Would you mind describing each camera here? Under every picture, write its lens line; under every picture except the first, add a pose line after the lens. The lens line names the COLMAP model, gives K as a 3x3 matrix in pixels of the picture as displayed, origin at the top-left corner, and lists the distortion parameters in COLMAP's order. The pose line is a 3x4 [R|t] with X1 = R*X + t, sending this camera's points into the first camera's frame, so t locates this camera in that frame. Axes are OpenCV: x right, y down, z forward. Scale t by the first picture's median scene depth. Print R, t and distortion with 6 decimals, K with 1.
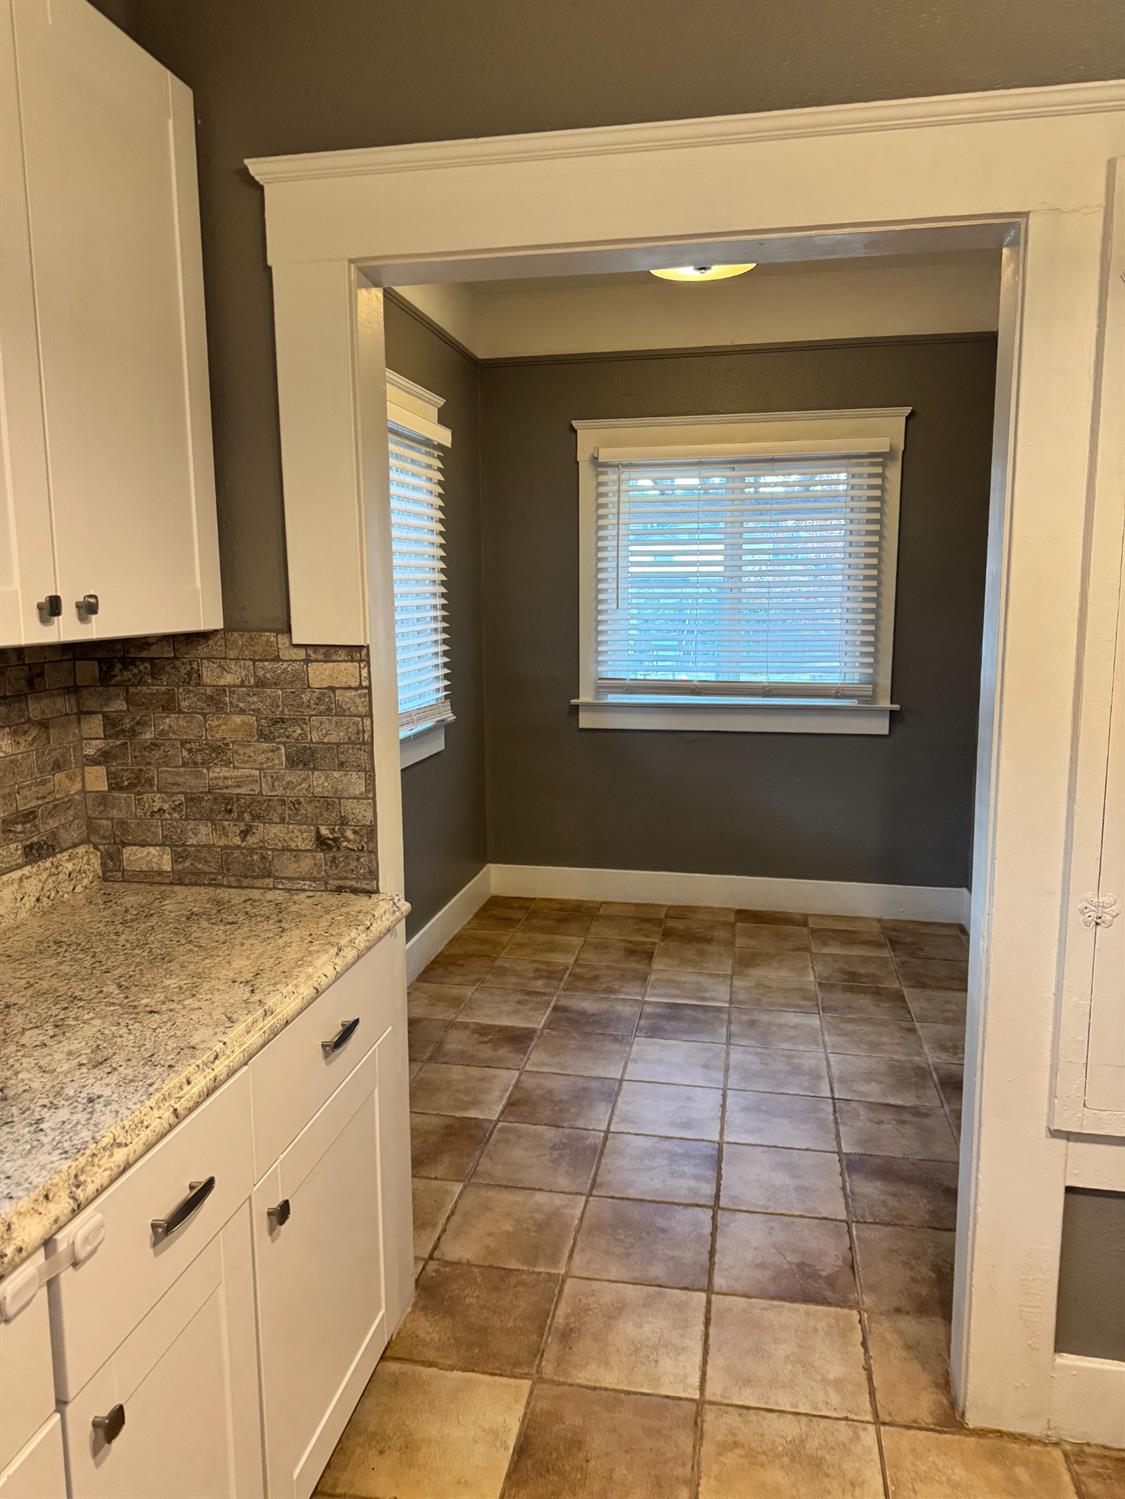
lens RADIAL K [[1077.7, 0, 560.4], [0, 1077.7, 732.3], [0, 0, 1]] dist [0.094690, -0.075517]
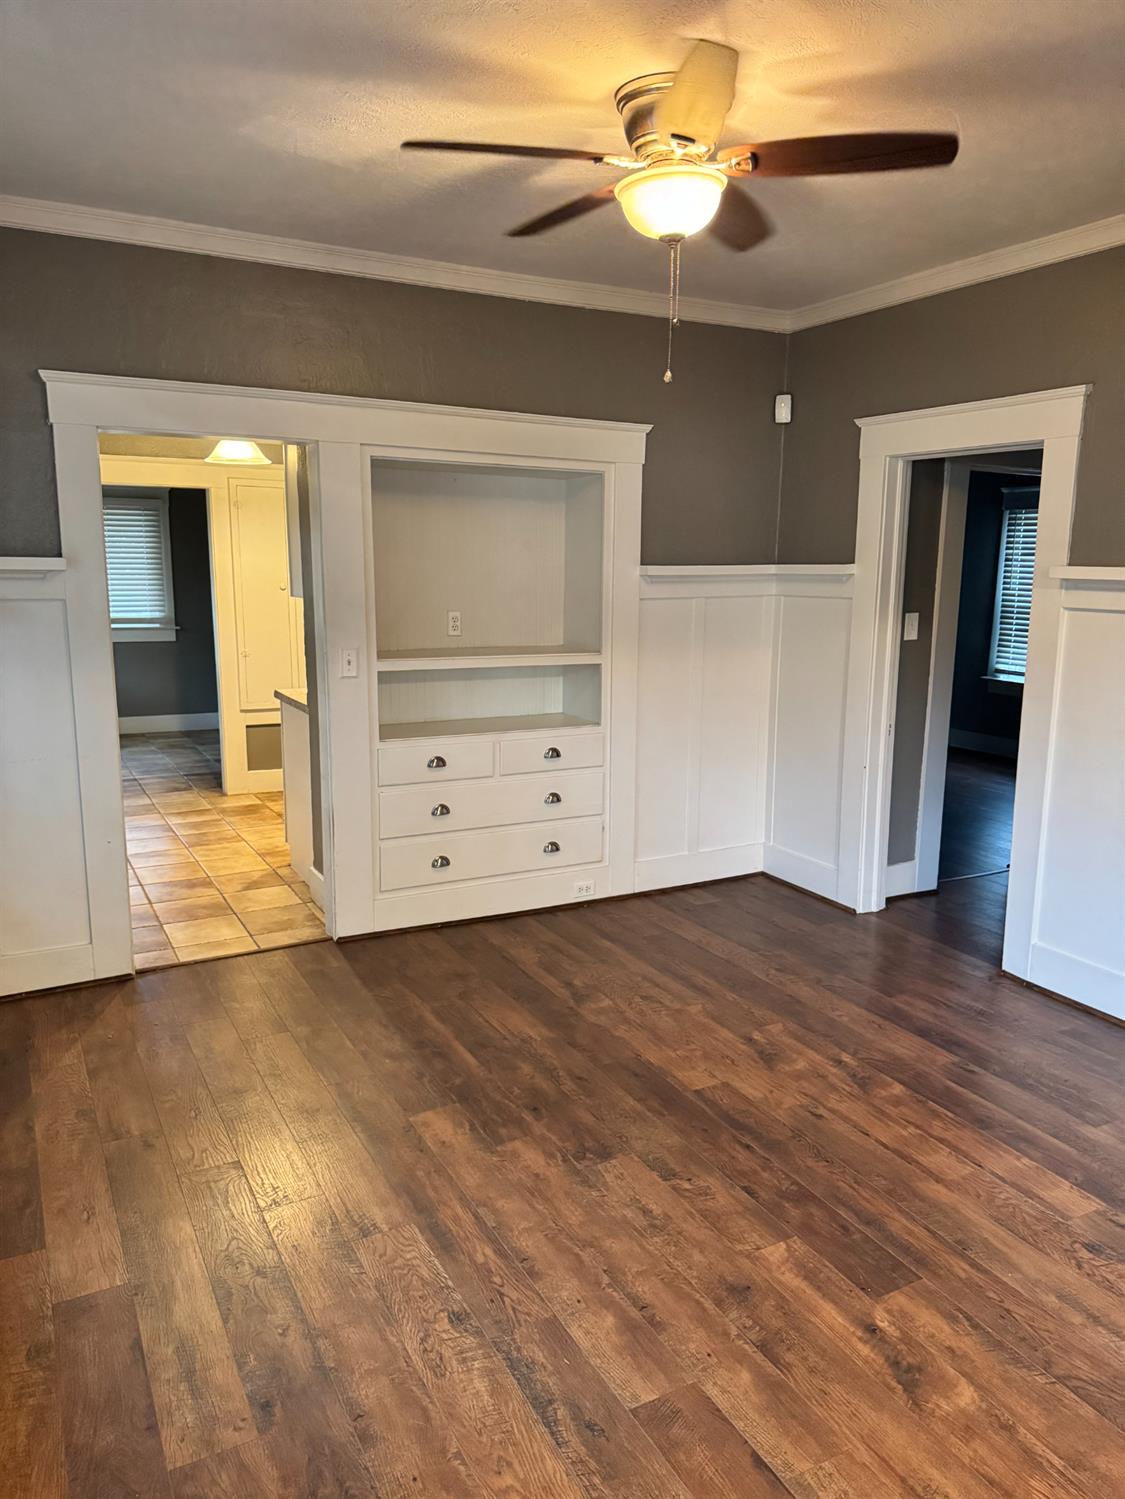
lens RADIAL K [[1047.0, 0, 564.2], [0, 1047.0, 763.2], [0, 0, 1]] dist [0.007093, -0.025375]
pose [[0.774199, -0.105411, 0.624102, -0.508126], [0.077470, 0.994402, 0.071853, 0.187144], [-0.628183, -0.007279, 0.778032, -1.318745]]
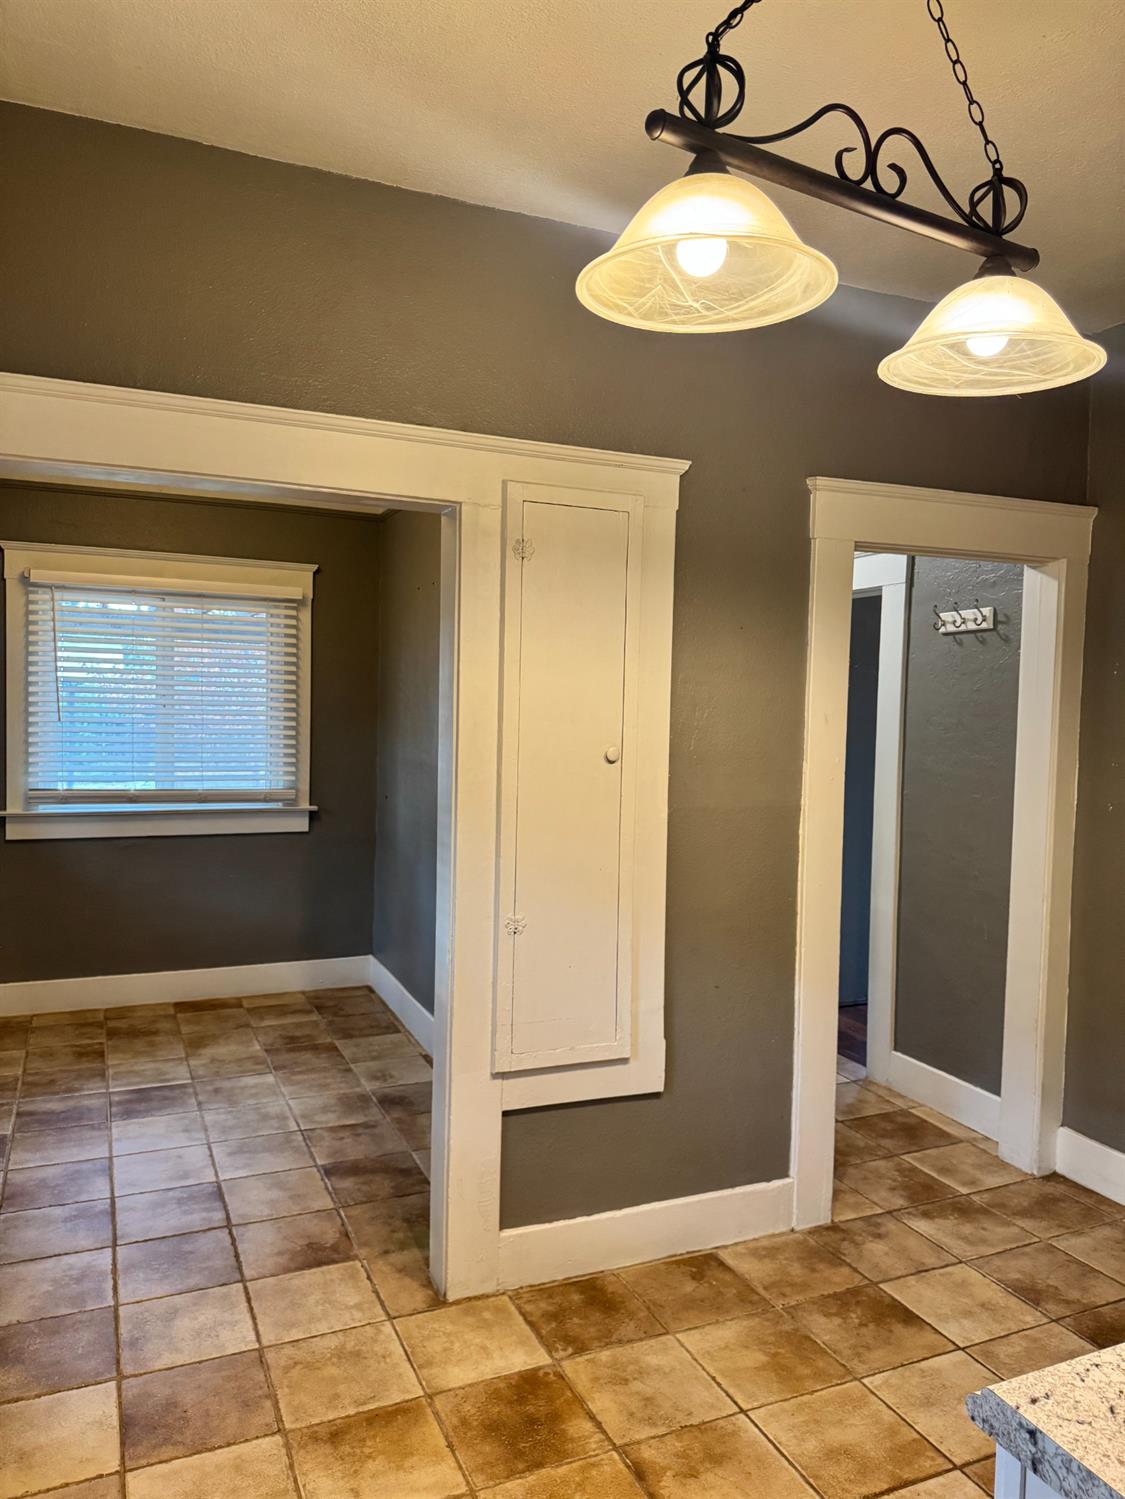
lens RADIAL K [[1057.7, 0, 560.8], [0, 1057.7, 753.7], [0, 0, 1]] dist [0.085054, -0.098694]
pose [[0.828132, -0.008037, 0.560475, -0.146425], [0.056198, 0.996050, -0.068752, 0.015632], [-0.557708, 0.088433, 0.825313, -0.145735]]
